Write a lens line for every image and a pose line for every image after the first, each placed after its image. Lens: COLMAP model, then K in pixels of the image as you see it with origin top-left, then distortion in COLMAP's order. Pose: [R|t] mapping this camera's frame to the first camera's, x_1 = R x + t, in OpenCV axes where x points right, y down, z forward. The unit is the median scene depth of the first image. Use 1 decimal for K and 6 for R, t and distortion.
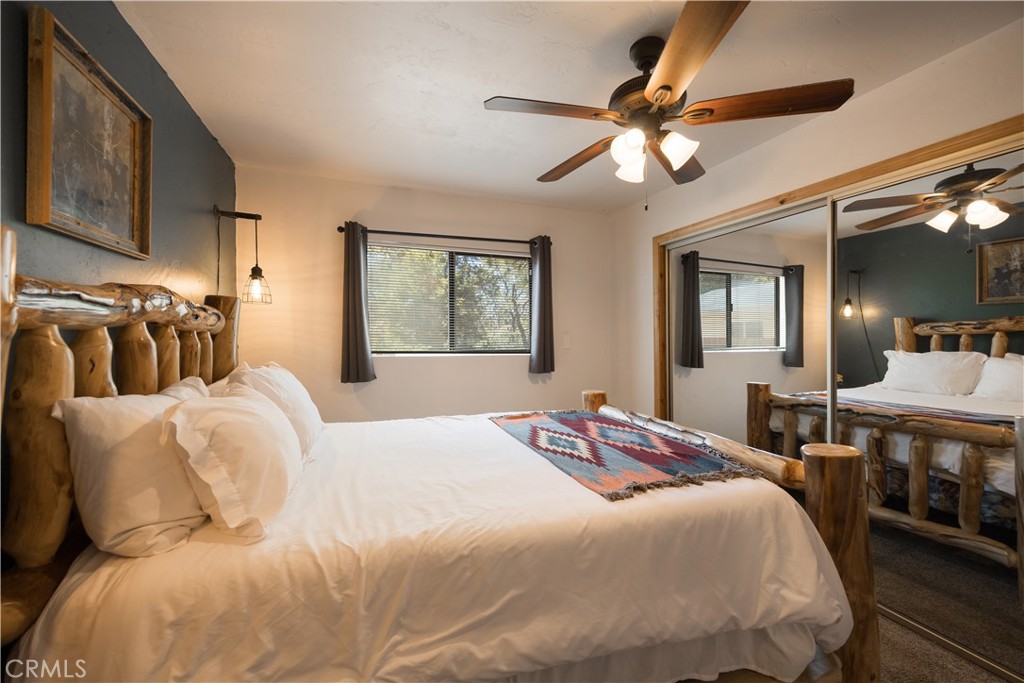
lens RADIAL K [[398.2, 0, 515.0], [0, 398.2, 336.9], [0, 0, 1]] dist [0.002499, 0.000102]
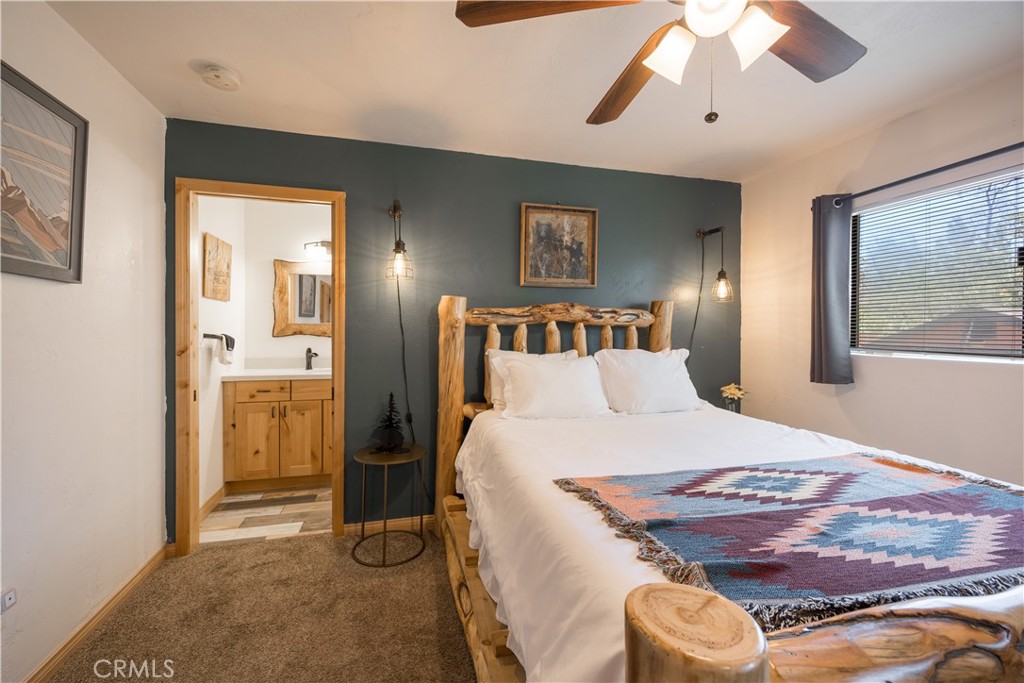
lens RADIAL K [[446.5, 0, 513.6], [0, 446.5, 334.7], [0, 0, 1]] dist [-0.001679, -0.000112]
pose [[-0.100165, 0.005577, -0.994955, 1.157950], [-0.003010, 0.999978, 0.005908, 0.014513], [0.994966, 0.003587, -0.100146, 0.824611]]
